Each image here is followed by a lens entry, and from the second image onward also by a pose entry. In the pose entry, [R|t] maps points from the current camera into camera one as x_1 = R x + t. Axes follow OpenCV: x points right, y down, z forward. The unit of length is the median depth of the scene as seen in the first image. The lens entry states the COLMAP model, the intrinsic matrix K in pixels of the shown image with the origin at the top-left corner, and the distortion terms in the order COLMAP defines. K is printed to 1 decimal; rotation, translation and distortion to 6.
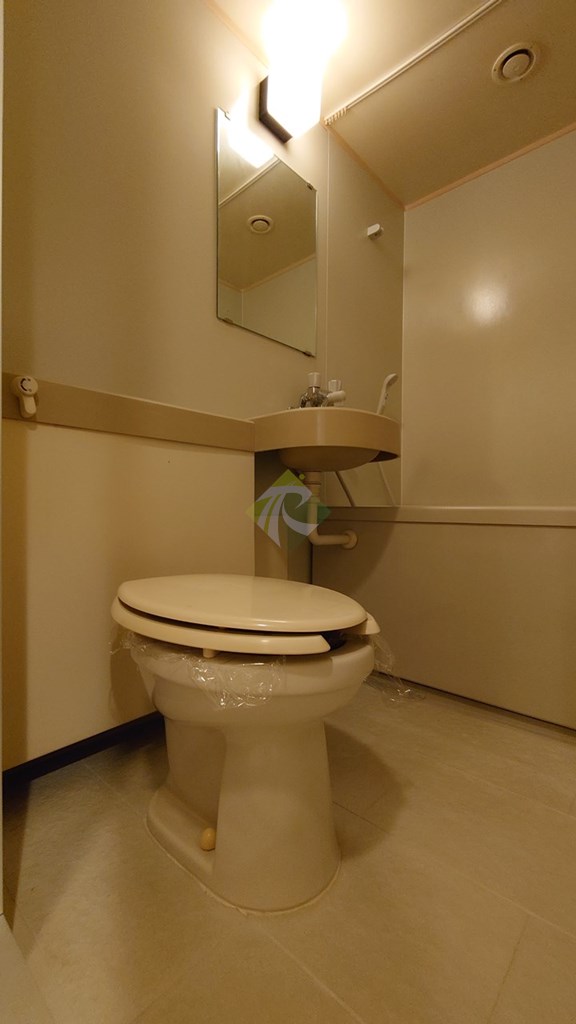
lens RADIAL K [[439.0, 0, 290.1], [0, 439.0, 511.6], [0, 0, 1]] dist [-0.016637, -0.000423]
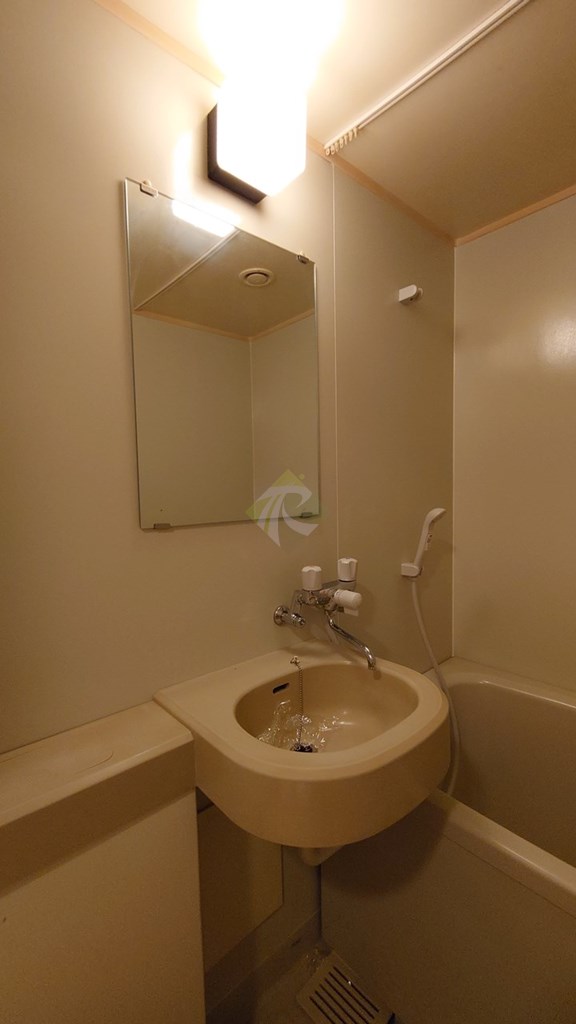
lens RADIAL K [[439.0, 0, 284.9], [0, 439.0, 511.1], [0, 0, 1]] dist [-0.016637, -0.000423]
pose [[0.992638, -0.018649, -0.119671, 0.086397], [0.023409, 0.998985, 0.038491, -0.383965], [0.118832, -0.041009, 0.992067, 0.323027]]
